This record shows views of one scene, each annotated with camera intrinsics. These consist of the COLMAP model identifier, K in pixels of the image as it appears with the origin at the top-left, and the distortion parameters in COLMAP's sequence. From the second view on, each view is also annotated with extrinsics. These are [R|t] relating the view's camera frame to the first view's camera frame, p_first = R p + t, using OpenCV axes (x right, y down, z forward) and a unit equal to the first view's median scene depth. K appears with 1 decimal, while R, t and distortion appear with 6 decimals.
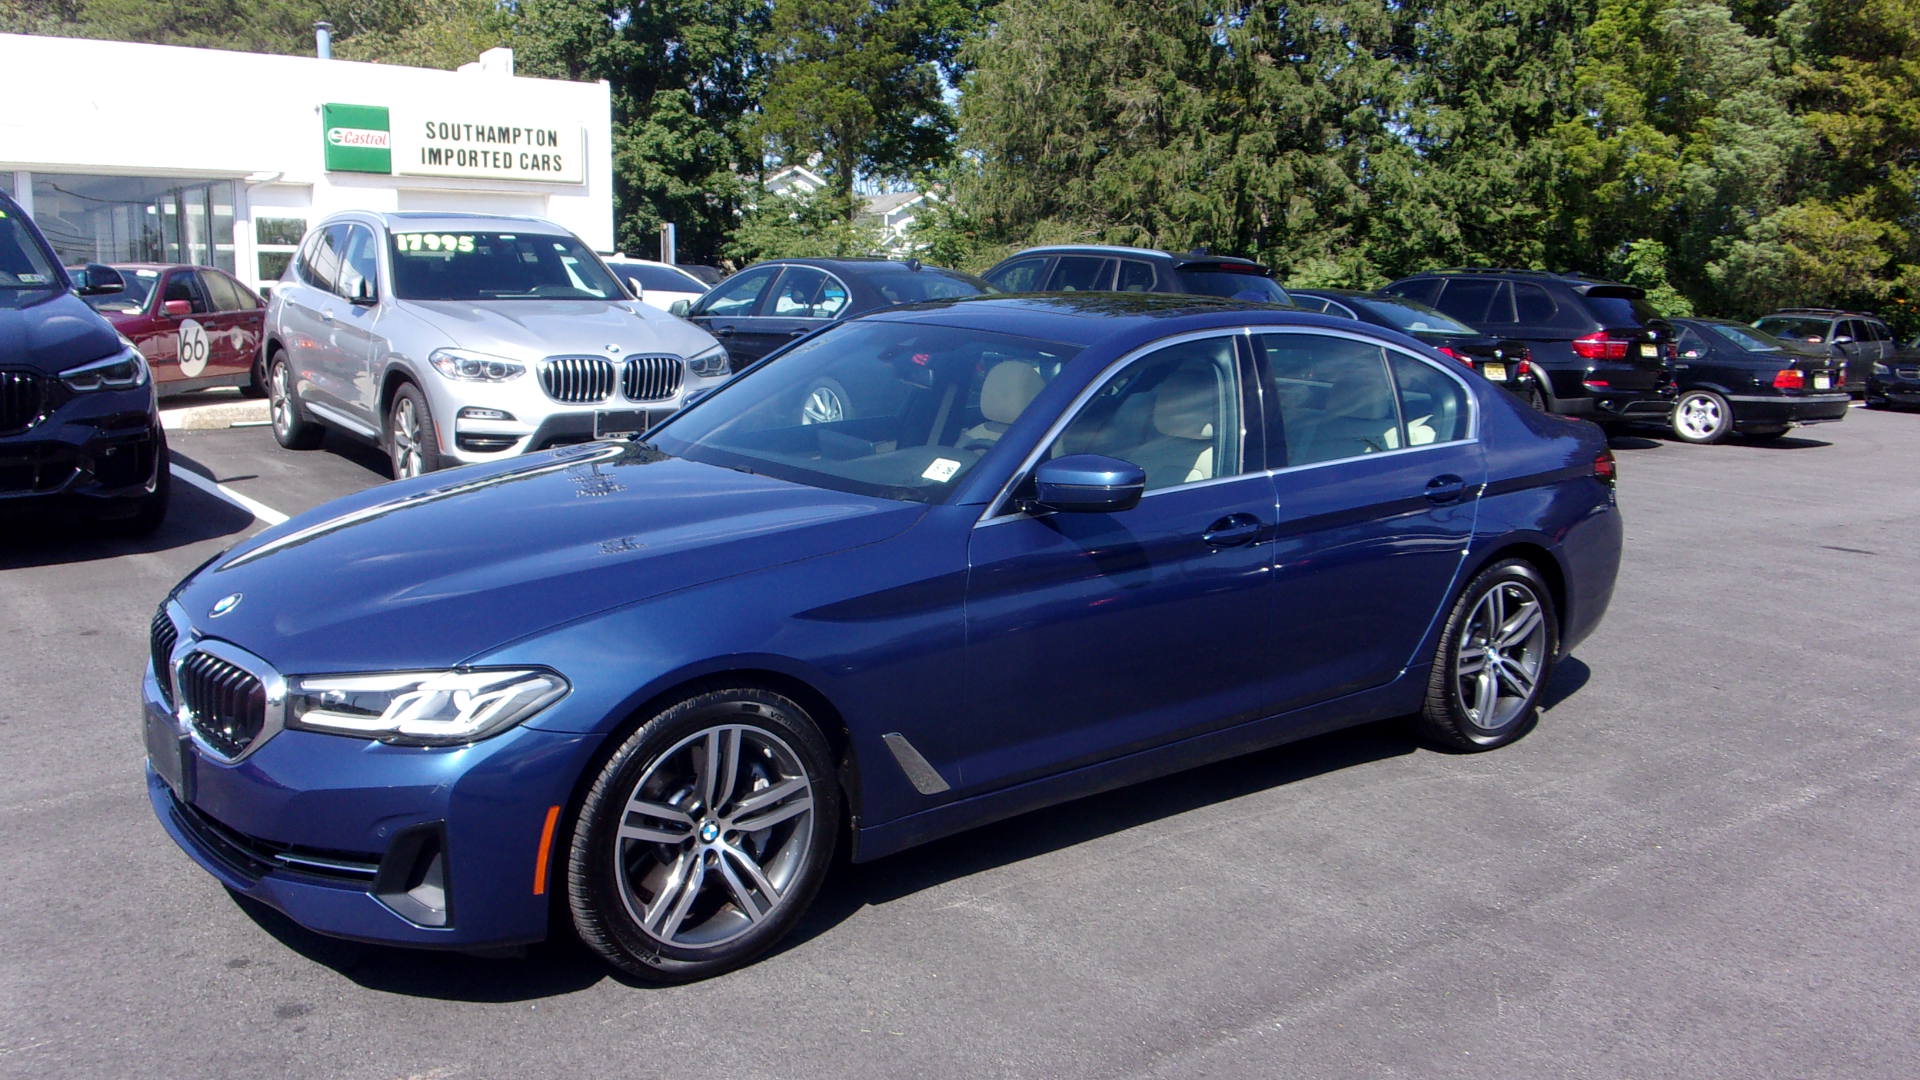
lens RADIAL K [[1628.5, 0, 955.4], [0, 1628.5, 575.1], [0, 0, 1]] dist [-0.005813, 0.013713]
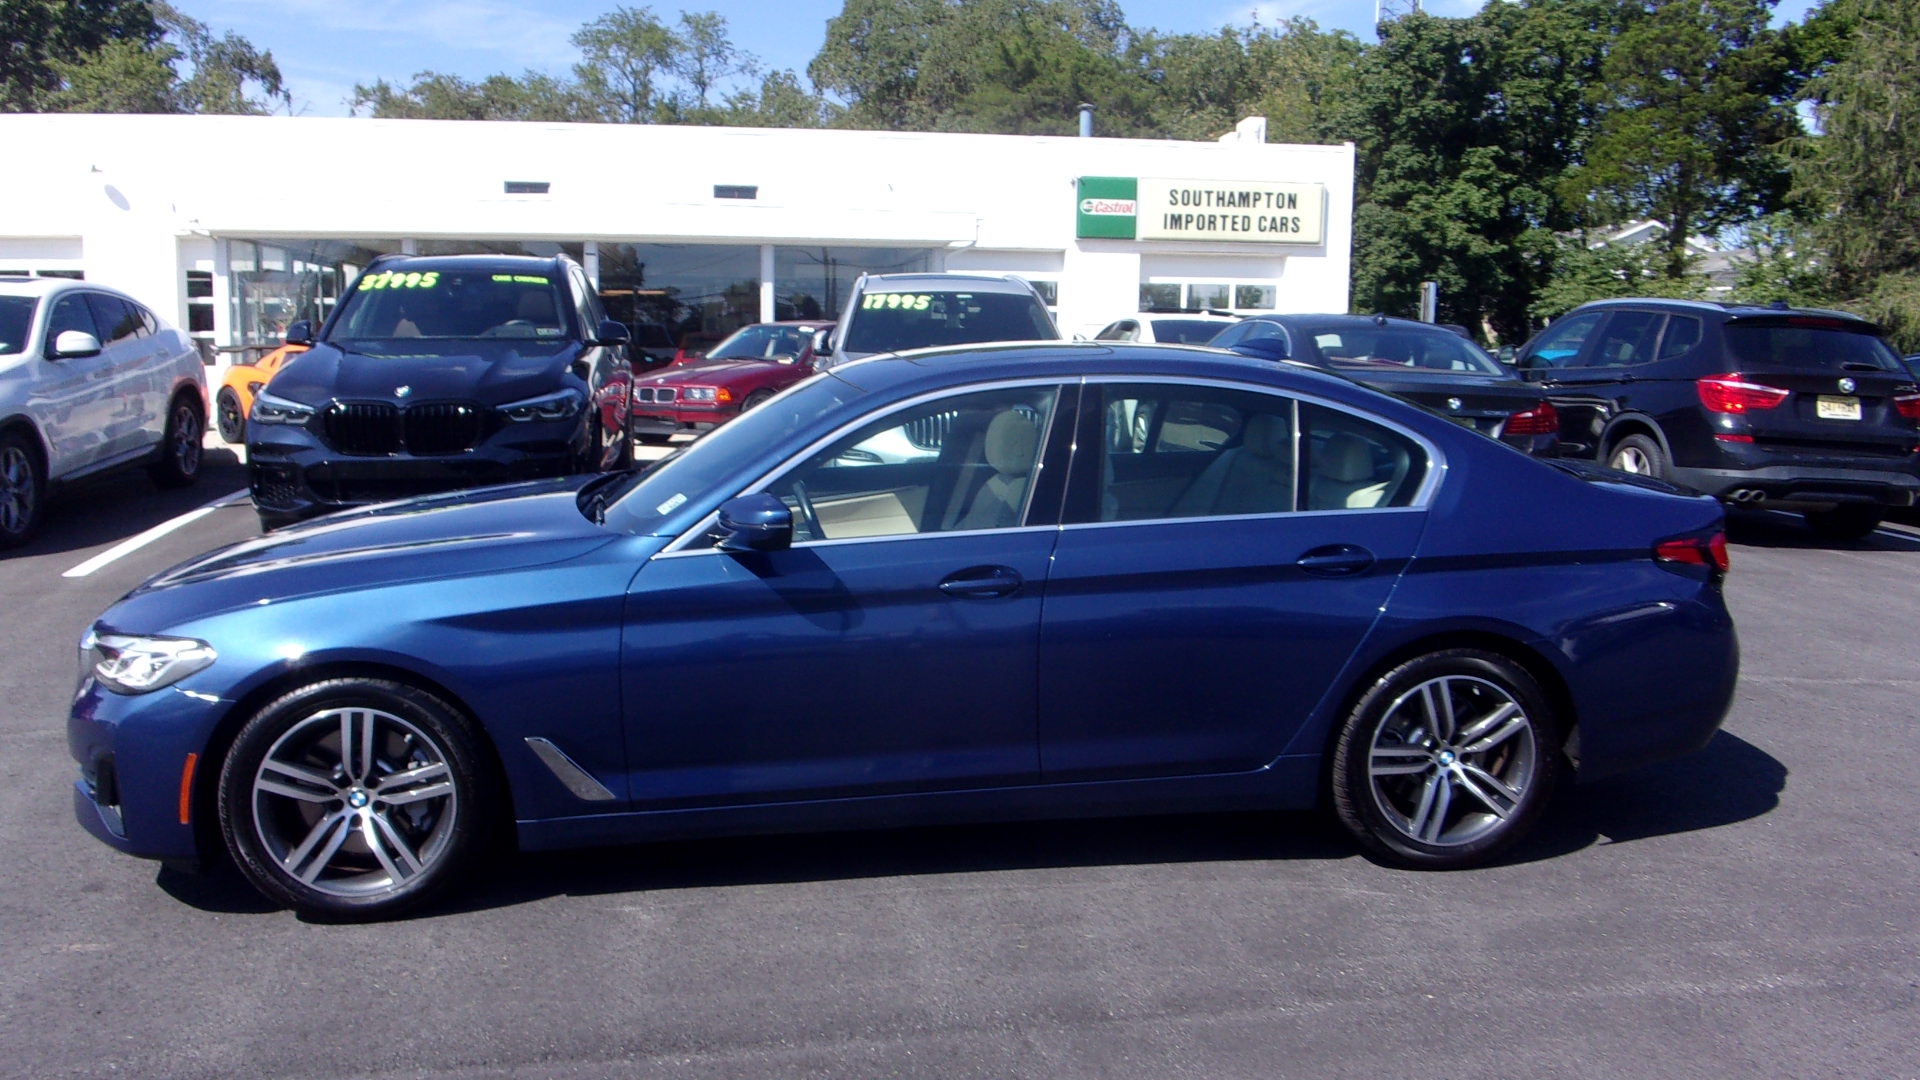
lens RADIAL K [[1630.3, 0, 948.1], [0, 1630.3, 557.2], [0, 0, 1]] dist [-0.006294, 0.005522]
pose [[0.873706, 0.067502, -0.481748, 0.052288], [-0.090015, 0.995657, -0.023743, -0.001443], [0.478054, 0.064109, 0.875988, 0.010867]]
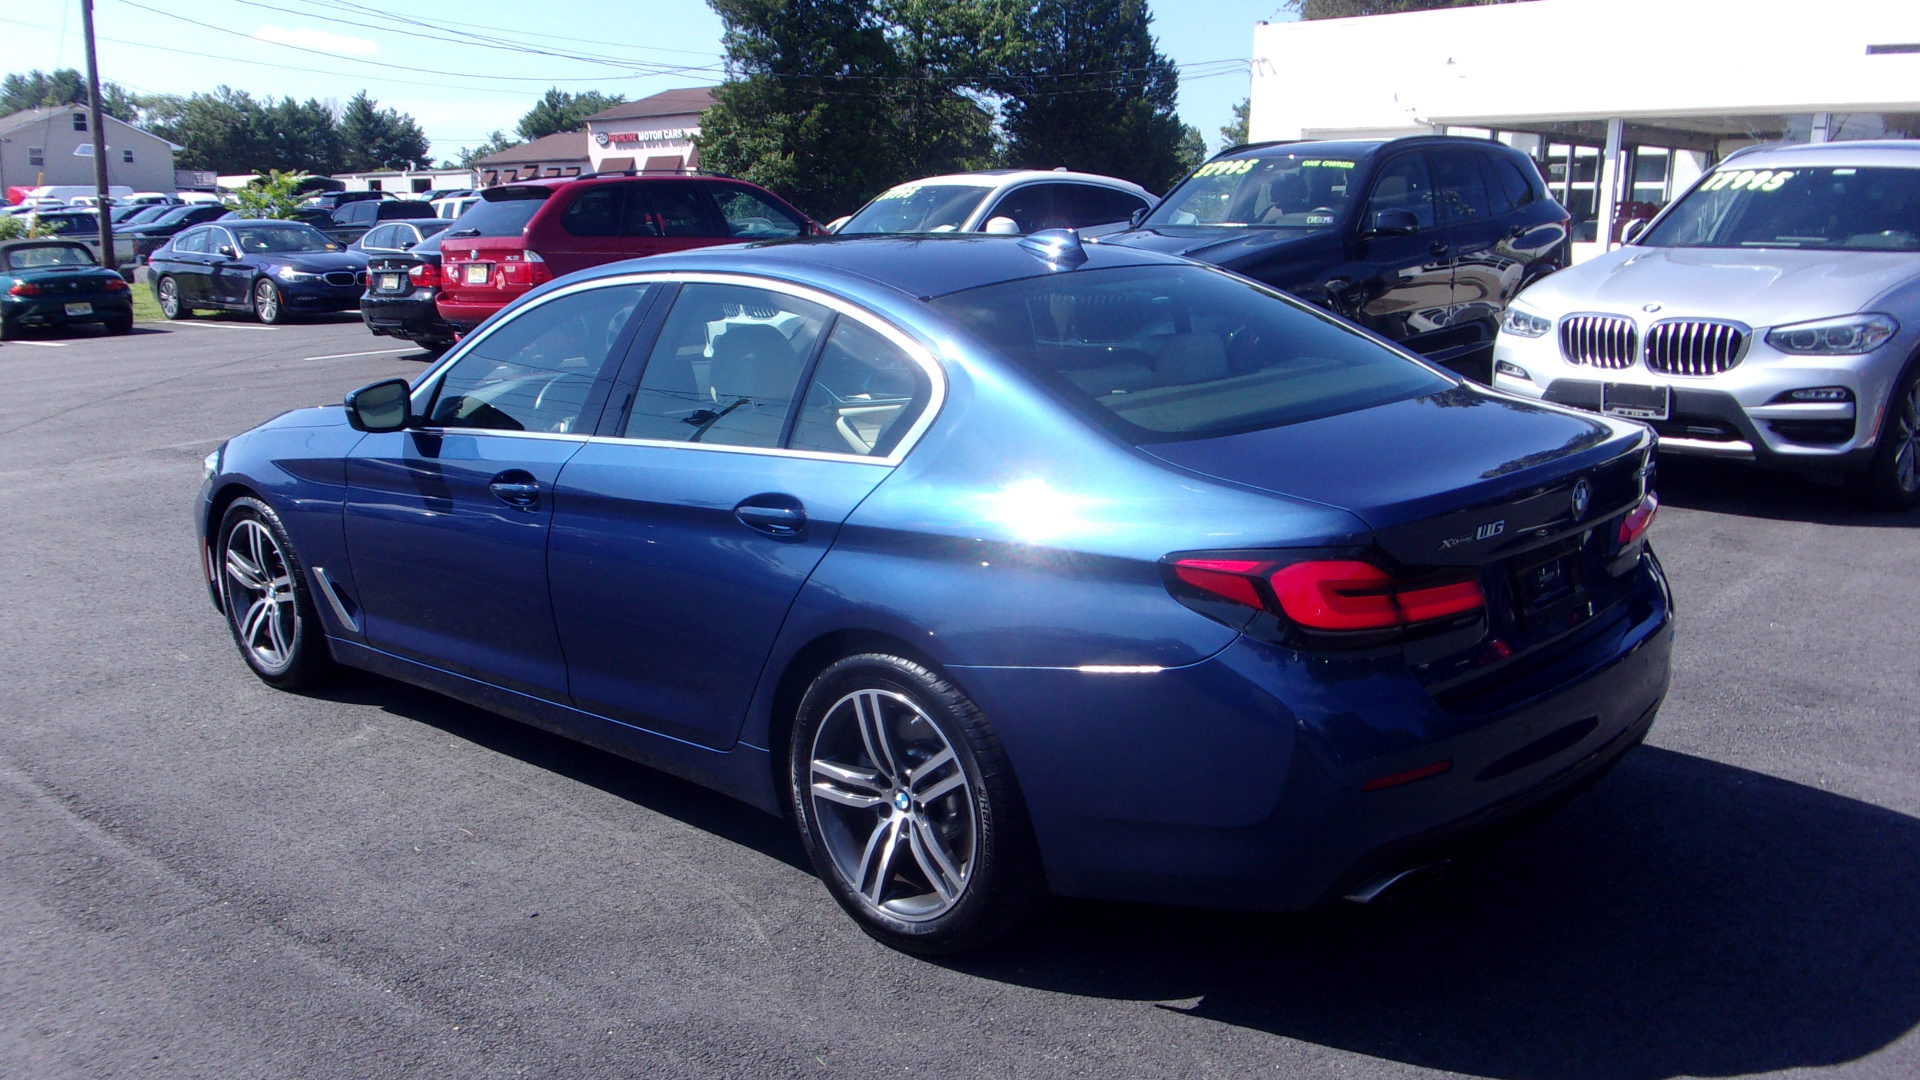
lens RADIAL K [[1622.0, 0, 960.0], [0, 1622.0, 540.0], [0, 0, 1]] dist [0.002171, 0.002592]
pose [[0.195832, 0.194620, -0.961131, 0.094295], [-0.182399, 0.970234, 0.159299, -0.015909], [0.963525, 0.144114, 0.225501, 0.084628]]
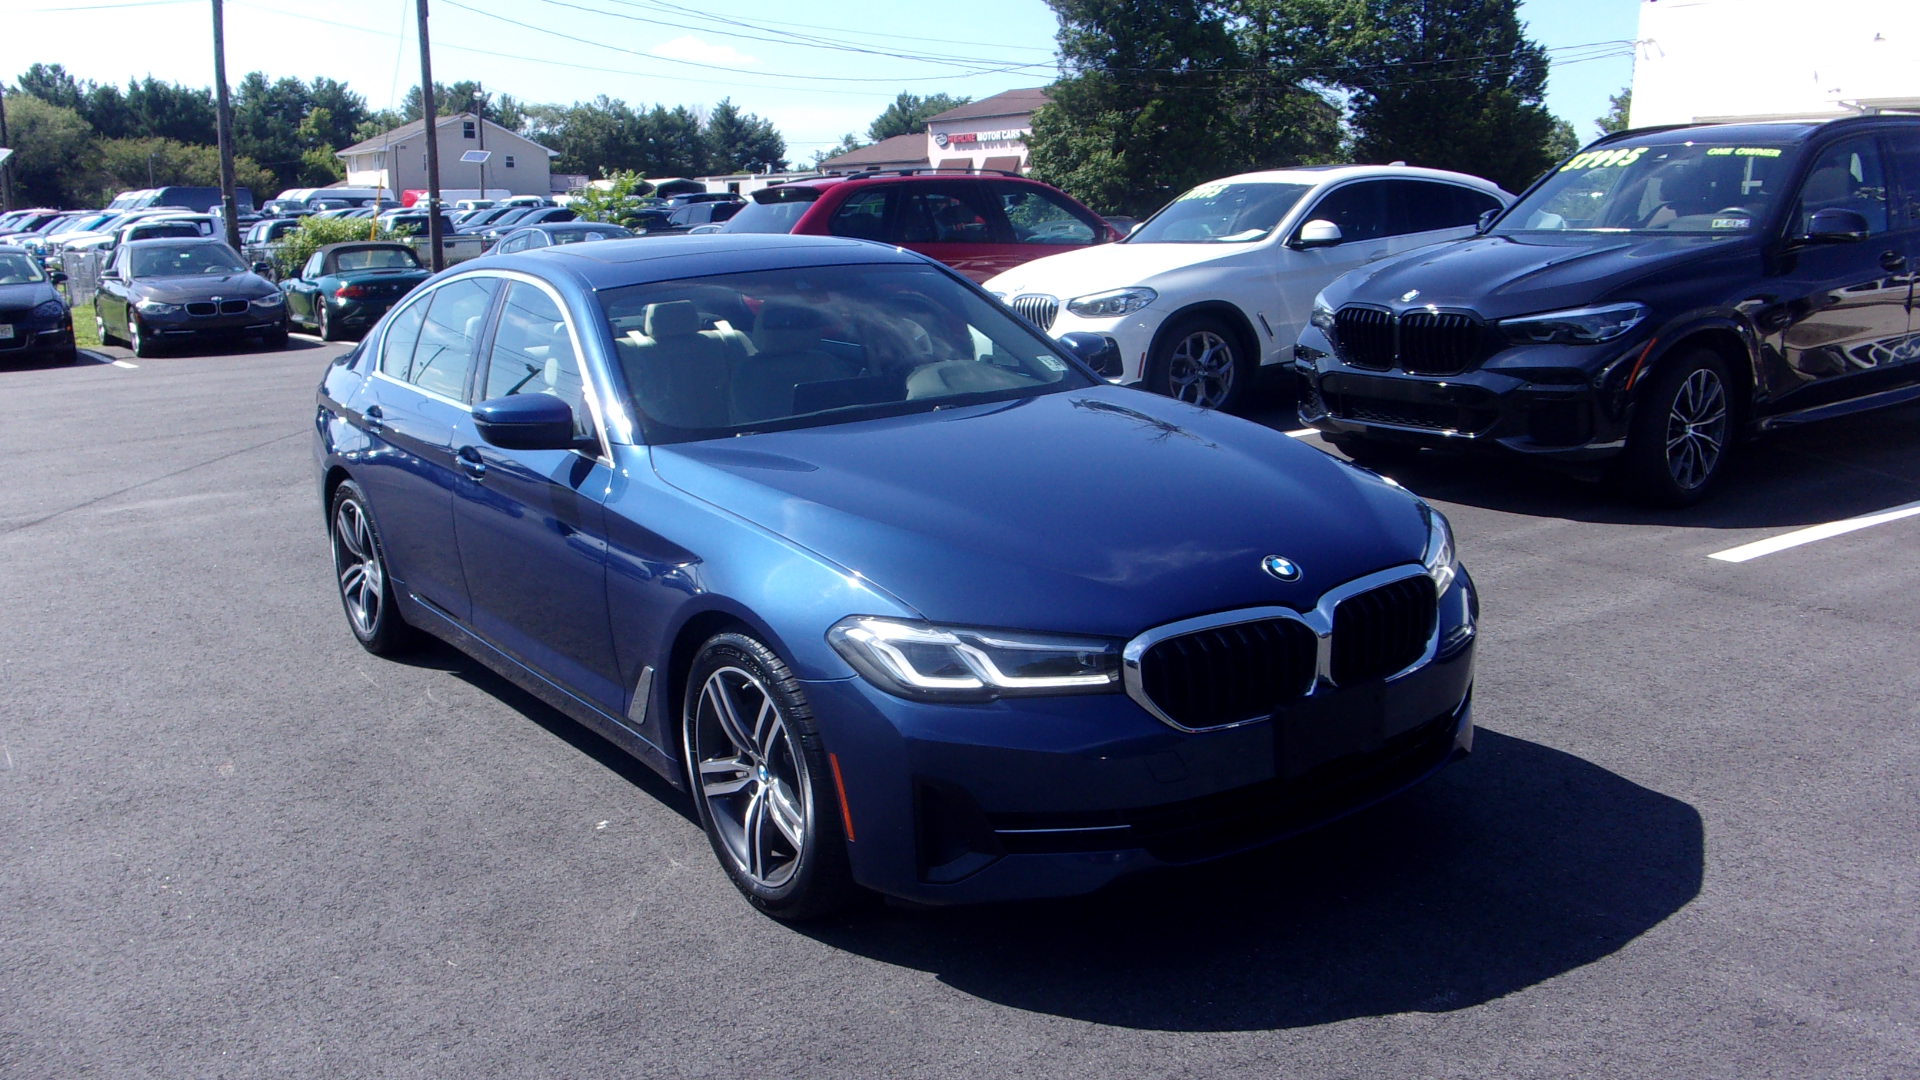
lens RADIAL K [[1644.0, 0, 957.8], [0, 1644.0, 533.1], [0, 0, 1]] dist [0.007632, -0.000639]
pose [[-0.007626, 0.191398, -0.981483, 0.065021], [-0.183391, 0.964596, 0.189530, -0.018112], [0.983010, 0.181441, 0.027744, 0.094777]]
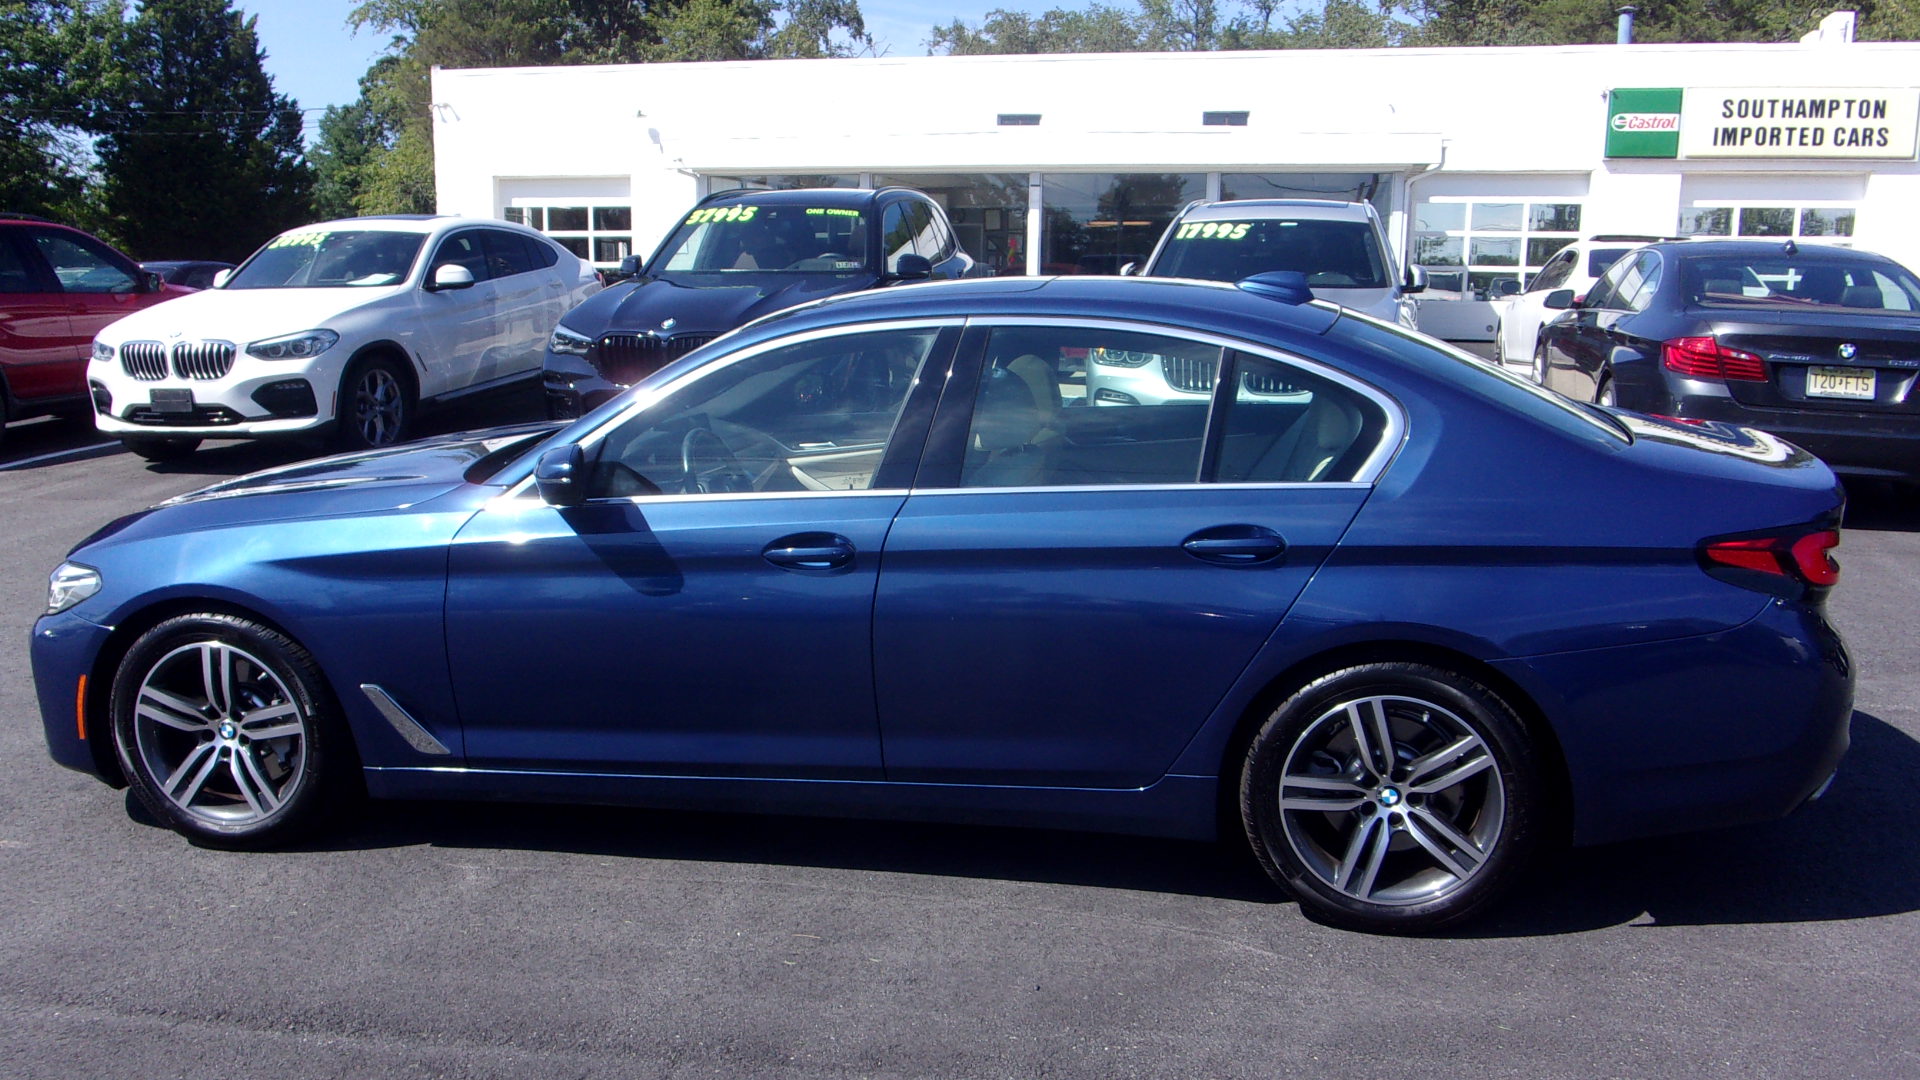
lens RADIAL K [[1641.7, 0, 949.2], [0, 1641.7, 541.4], [0, 0, 1]] dist [0.013736, -0.044858]
pose [[0.665170, 0.123330, -0.736436, 0.071950], [-0.134586, 0.989915, 0.044218, -0.006551], [0.734462, 0.069701, 0.675061, 0.037105]]
